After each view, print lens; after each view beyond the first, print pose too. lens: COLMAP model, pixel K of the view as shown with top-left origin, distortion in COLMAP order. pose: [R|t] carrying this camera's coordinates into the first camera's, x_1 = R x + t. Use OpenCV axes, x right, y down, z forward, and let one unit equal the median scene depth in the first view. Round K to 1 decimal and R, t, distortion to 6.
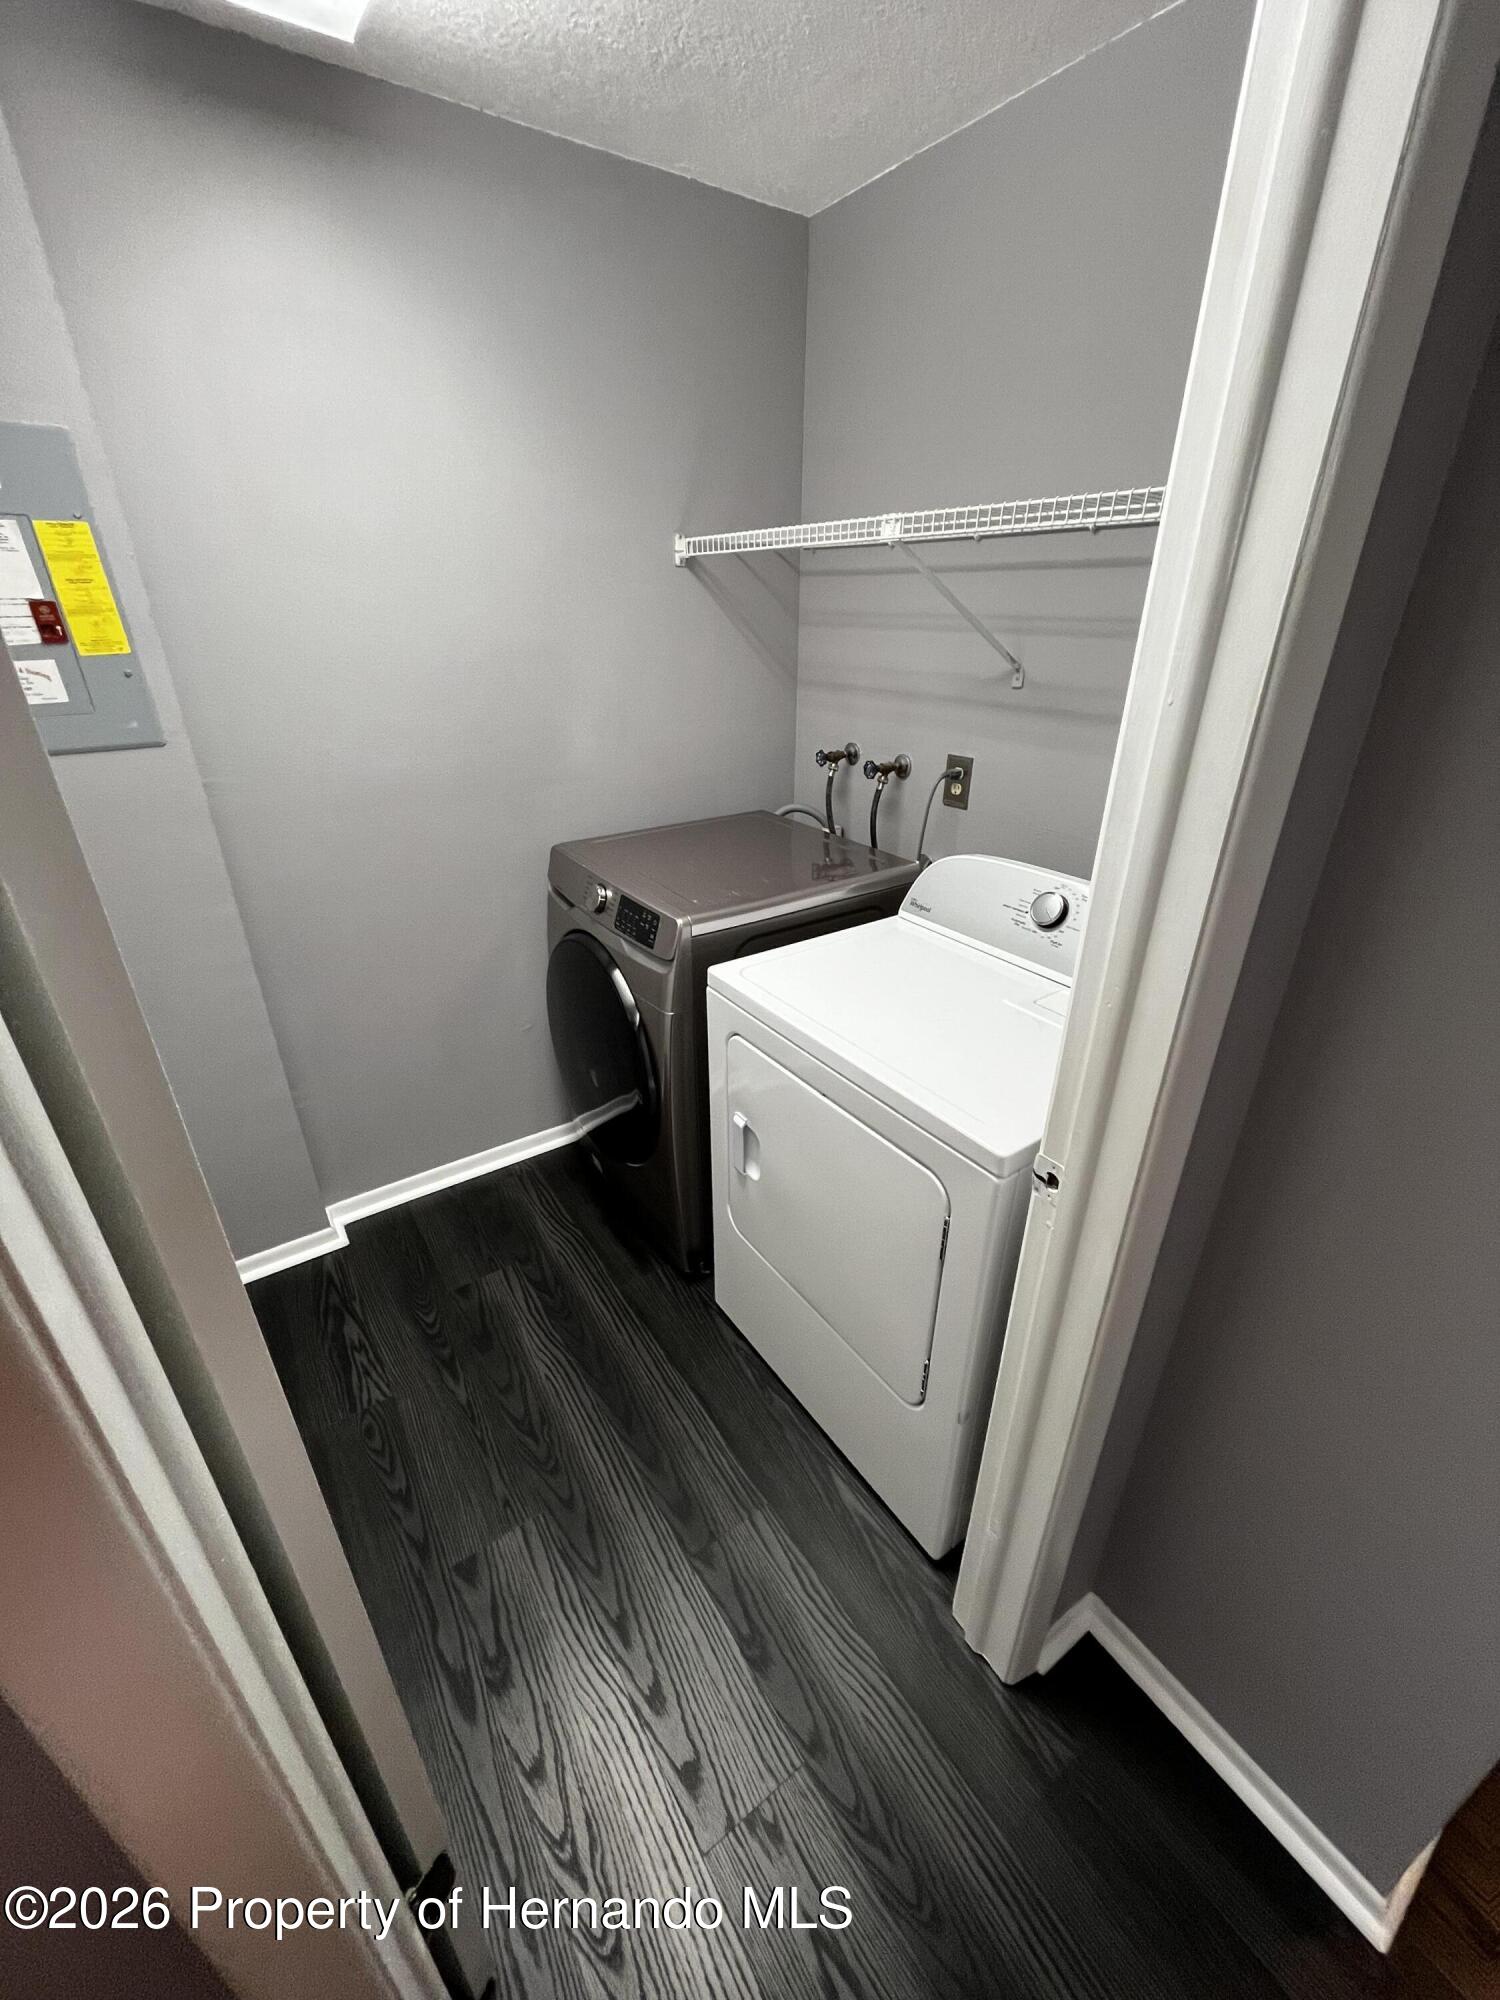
lens RADIAL K [[803.8, 0, 753.1], [0, 803.8, 999.9], [0, 0, 1]] dist [-0.003515, 0.000186]
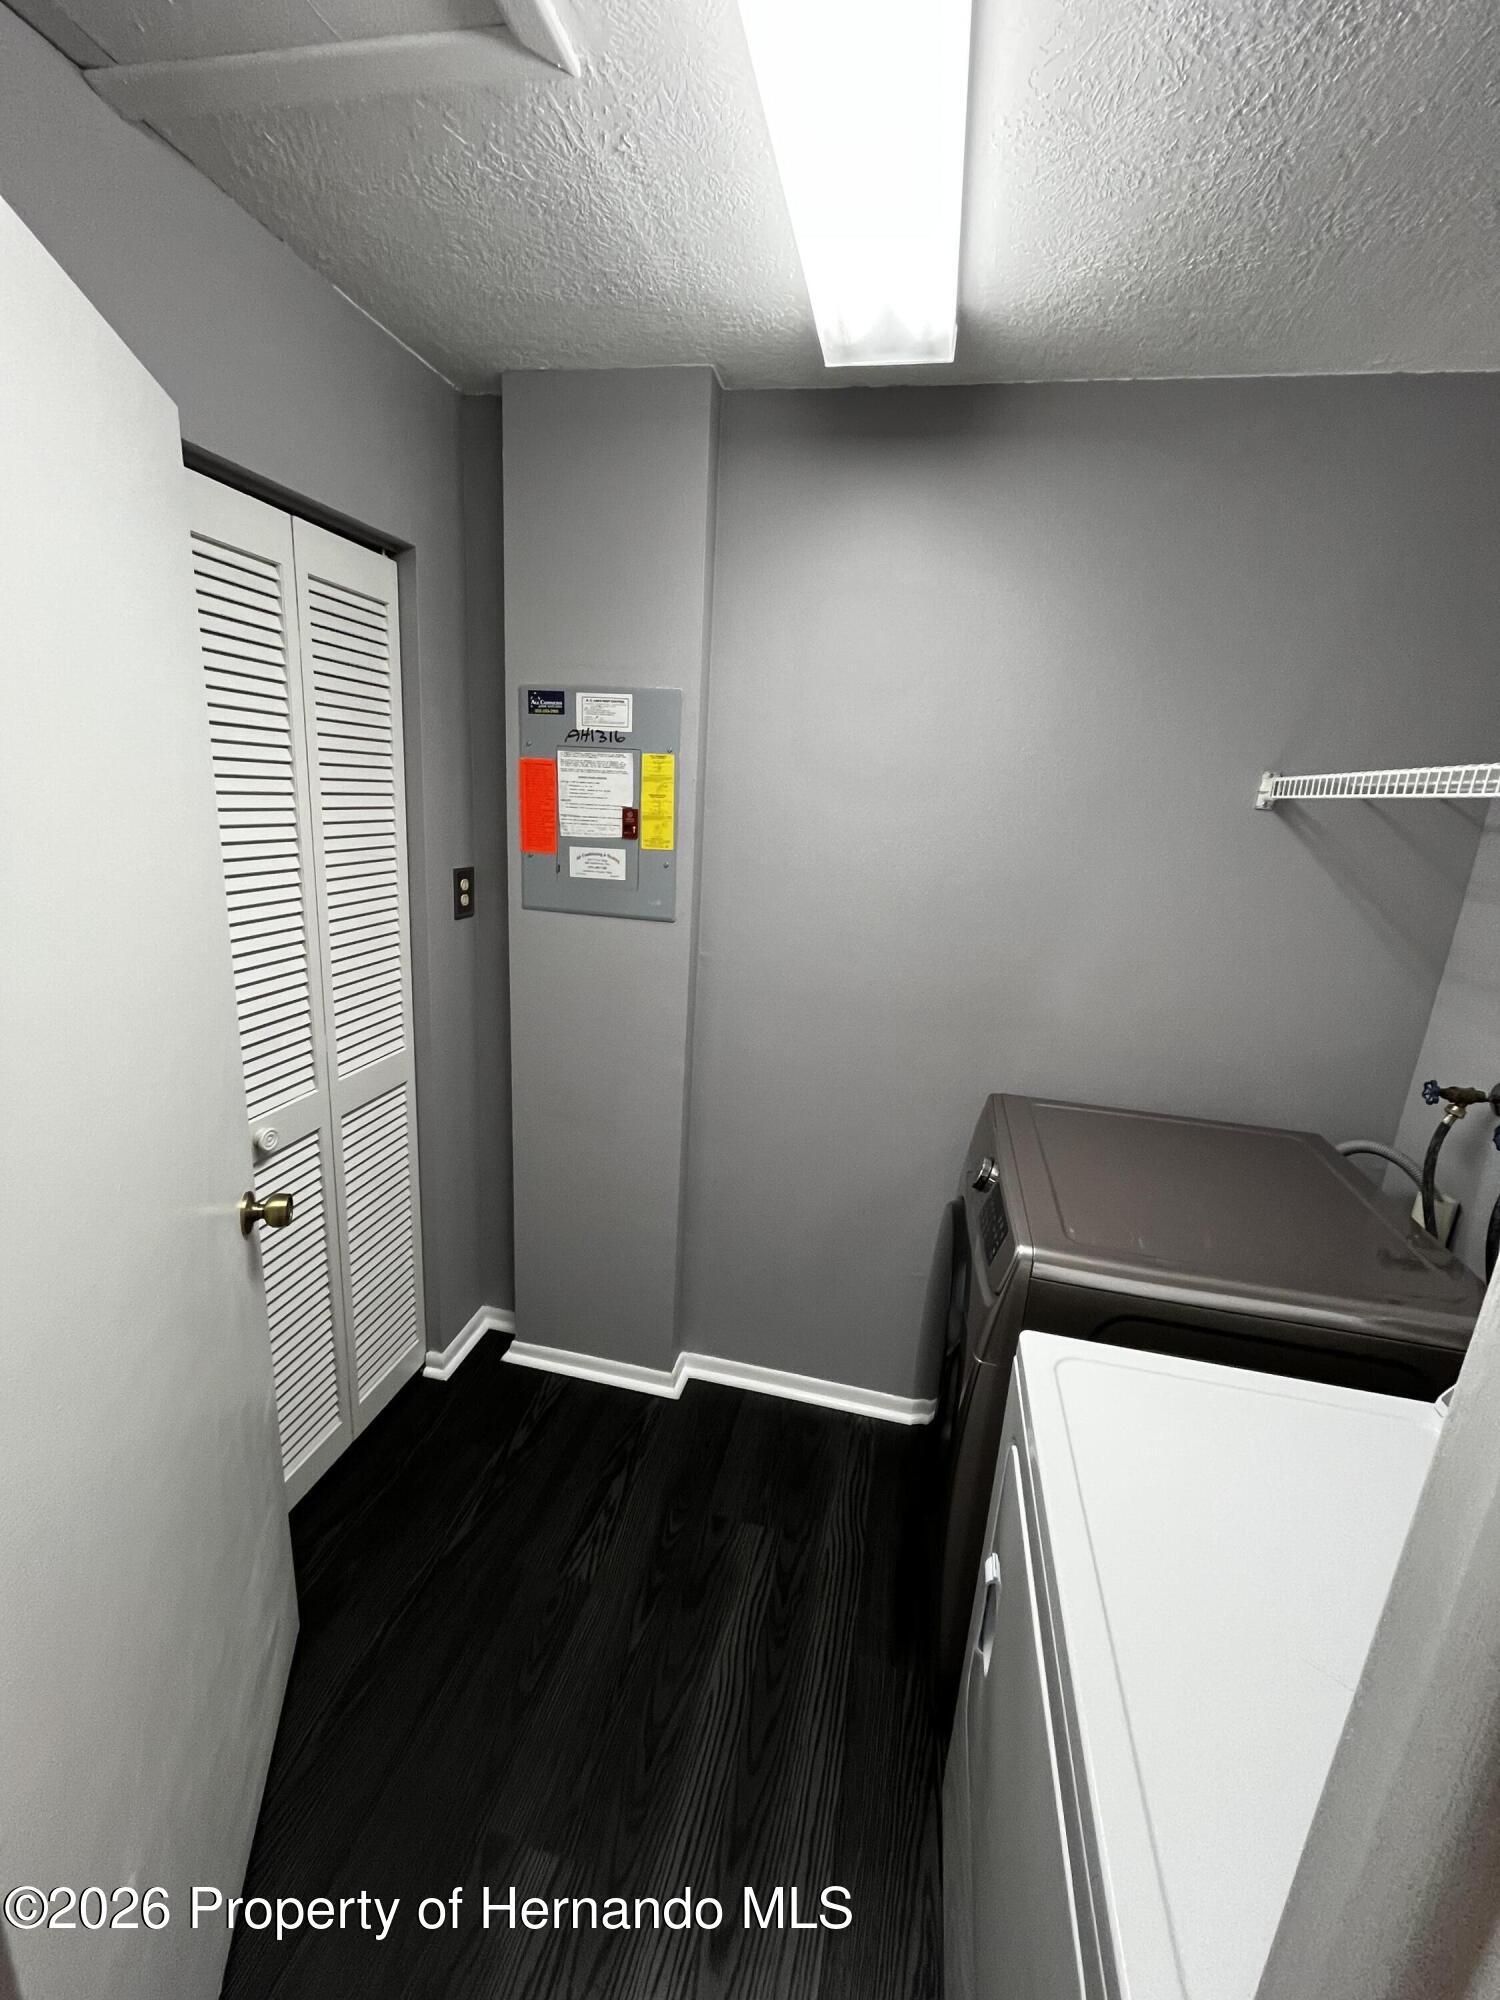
lens RADIAL K [[803.8, 0, 753.1], [0, 803.8, 999.9], [0, 0, 1]] dist [-0.003515, 0.000186]
pose [[0.677624, 0.223627, -0.700583, 0.183751], [-0.378493, 0.922837, -0.071518, -0.143982], [0.630530, 0.313628, 0.709978, 0.218913]]
